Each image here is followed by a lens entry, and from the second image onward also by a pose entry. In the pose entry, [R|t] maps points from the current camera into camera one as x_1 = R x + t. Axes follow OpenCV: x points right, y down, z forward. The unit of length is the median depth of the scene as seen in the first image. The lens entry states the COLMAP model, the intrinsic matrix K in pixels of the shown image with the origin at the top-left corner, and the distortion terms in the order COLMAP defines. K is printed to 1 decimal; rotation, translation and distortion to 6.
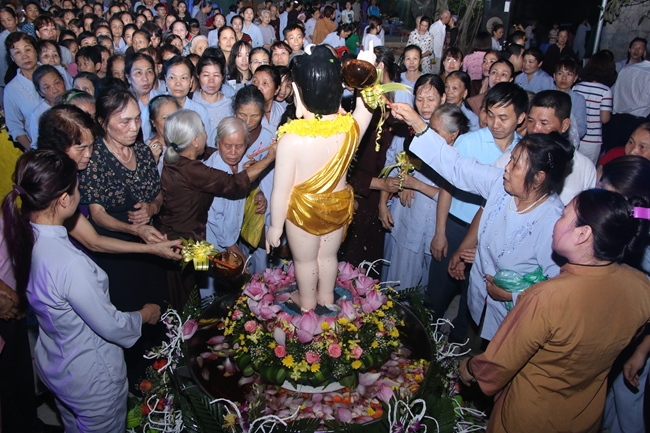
lens RADIAL K [[561.6, 0, 325.0], [0, 561.6, 216.5], [0, 0, 1]] dist [-0.230613, 0.267837]
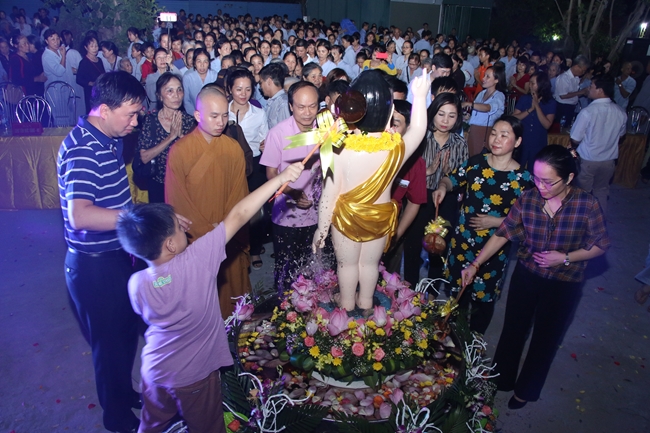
lens RADIAL K [[533.7, 0, 325.0], [0, 533.7, 216.5], [0, 0, 1]] dist [-0.216894, 0.212113]
pose [[0.960287, 0.111895, -0.255596, 0.185740], [-0.123179, 0.991974, -0.028524, 0.021930], [0.250353, 0.058875, 0.966363, -0.022610]]
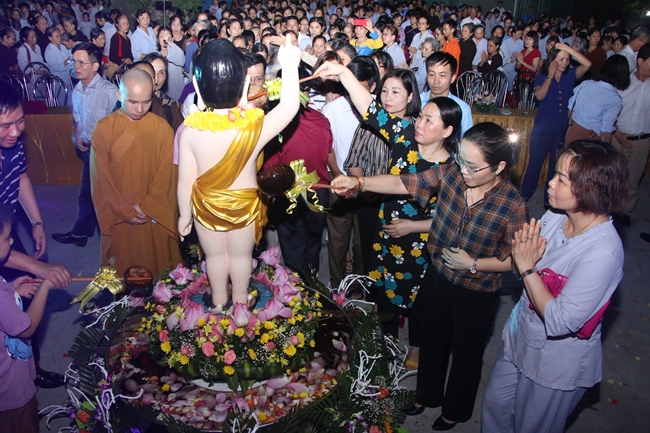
lens RADIAL K [[533.7, 0, 325.0], [0, 533.7, 216.5], [0, 0, 1]] dist [-0.216894, 0.212113]
pose [[0.903432, 0.156299, -0.399225, 0.529005], [-0.160410, 0.986775, 0.023327, -0.043977], [0.397591, 0.042965, 0.916556, 0.221497]]
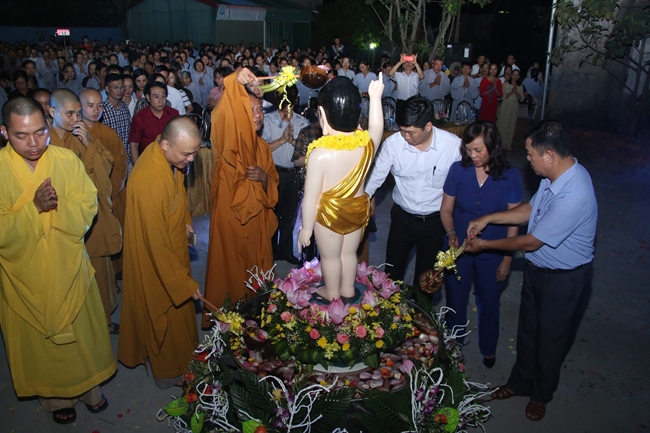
lens RADIAL K [[533.7, 0, 325.0], [0, 533.7, 216.5], [0, 0, 1]] dist [-0.216894, 0.212113]
pose [[0.997938, -0.033253, 0.054900, -0.110114], [0.037301, 0.996528, -0.074440, 0.078332], [-0.052234, 0.076334, 0.995713, -0.122163]]
